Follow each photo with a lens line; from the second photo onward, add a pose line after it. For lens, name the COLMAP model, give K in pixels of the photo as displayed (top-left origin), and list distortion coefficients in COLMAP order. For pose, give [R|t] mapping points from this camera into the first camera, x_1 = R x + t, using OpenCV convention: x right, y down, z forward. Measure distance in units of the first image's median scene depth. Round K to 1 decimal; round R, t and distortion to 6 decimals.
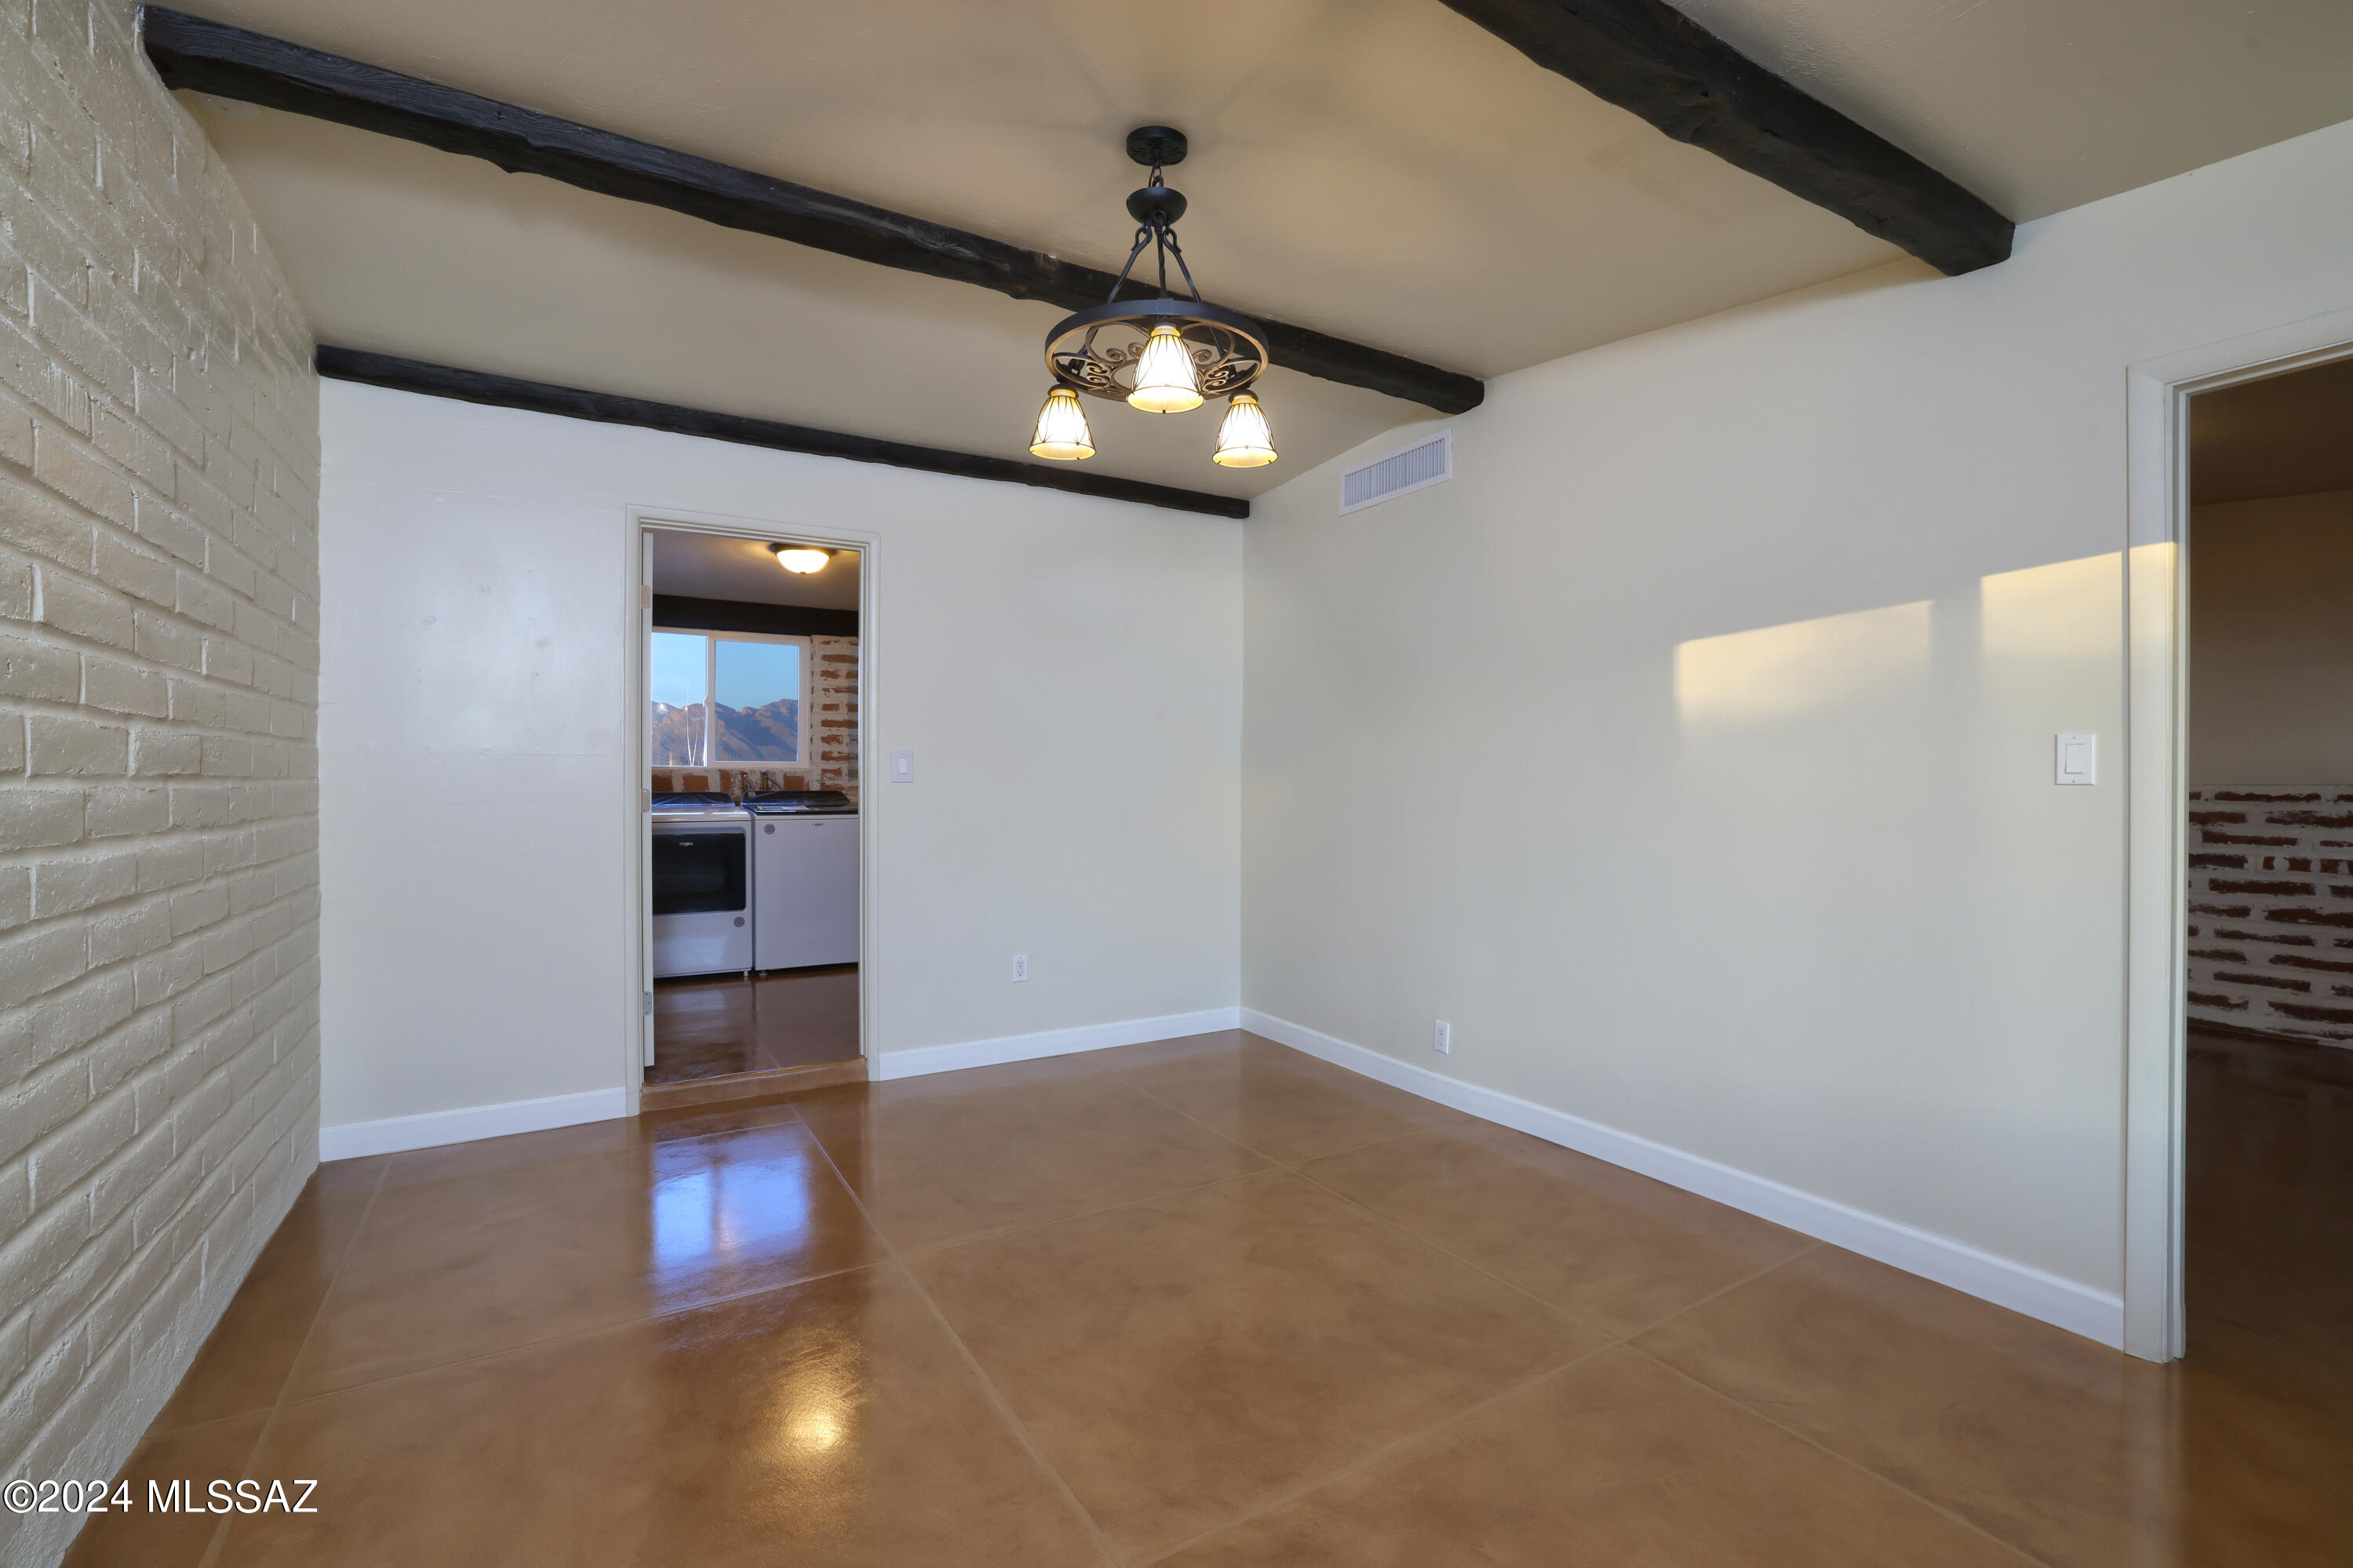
lens RADIAL K [[1032.4, 0, 1176.5], [0, 1032.4, 784.0], [0, 0, 1]] dist [0.000161, 0.000041]
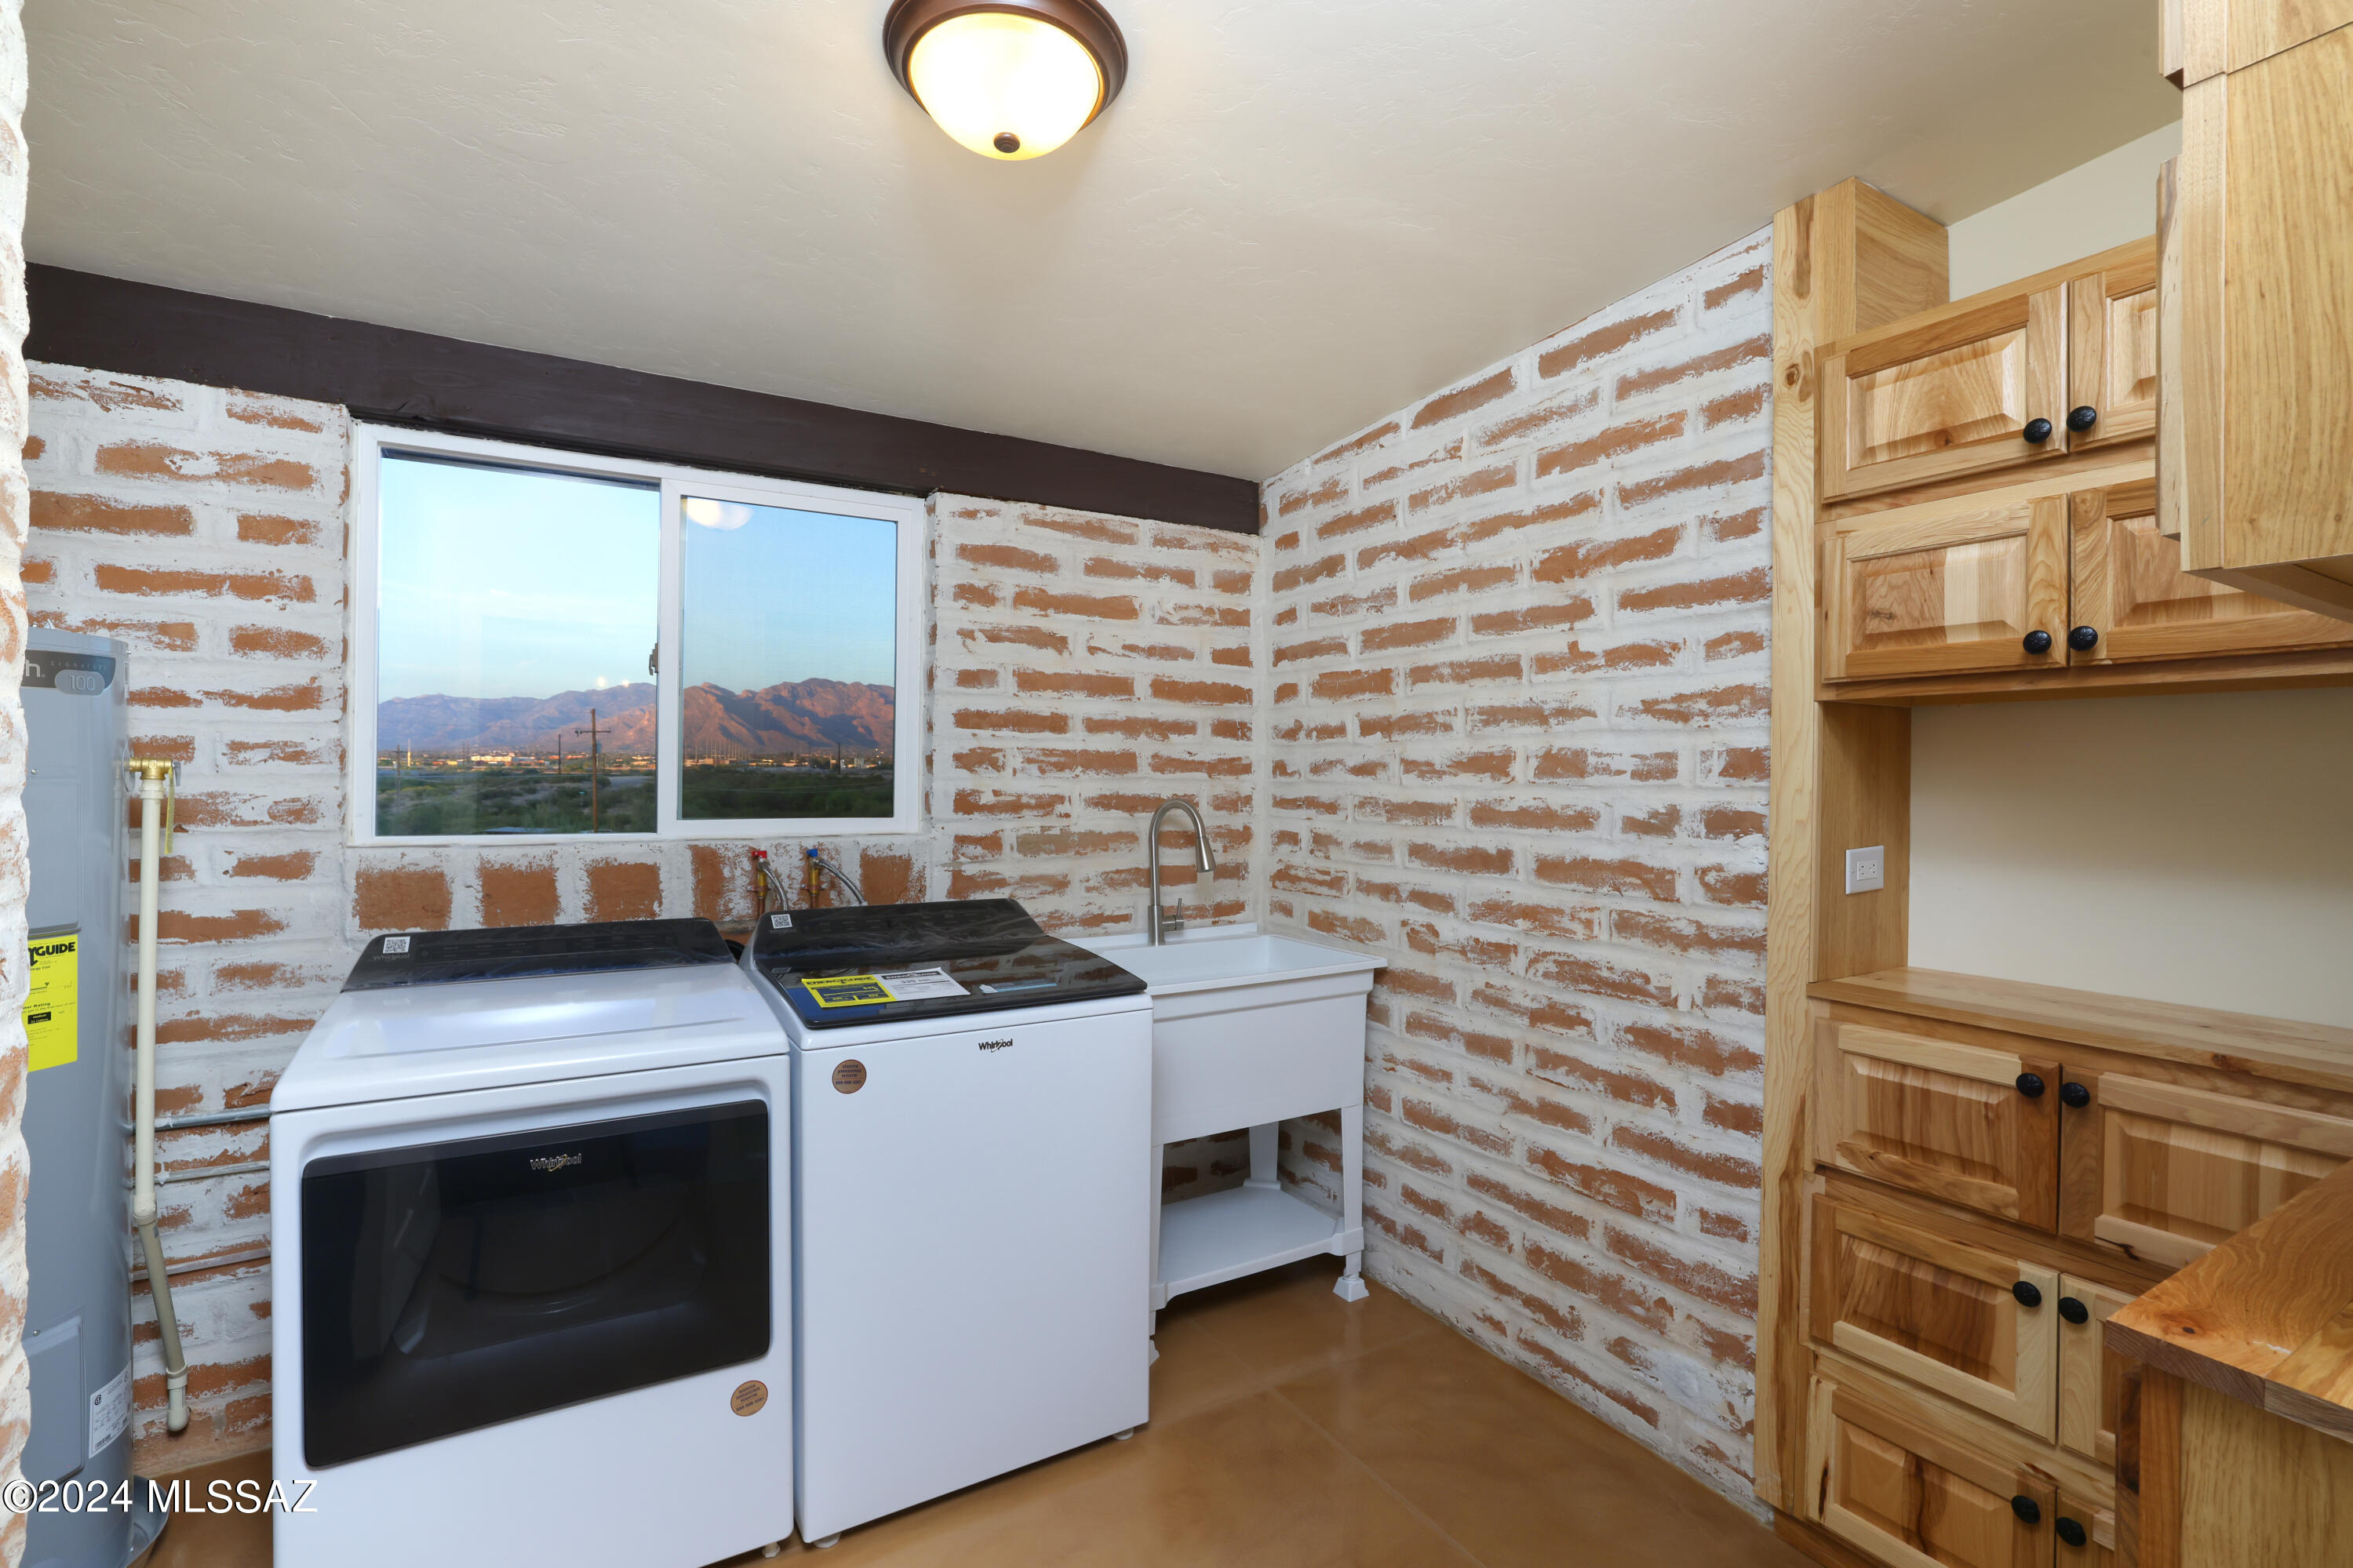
lens RADIAL K [[1041.8, 0, 1176.5], [0, 1041.8, 784.0], [0, 0, 1]] dist [-0.001655, -0.000126]
pose [[0.999979, 0.006095, -0.002364, -0.277634], [-0.006064, 0.999897, 0.012974, -0.042832], [0.002443, -0.012960, 0.999913, 0.648783]]
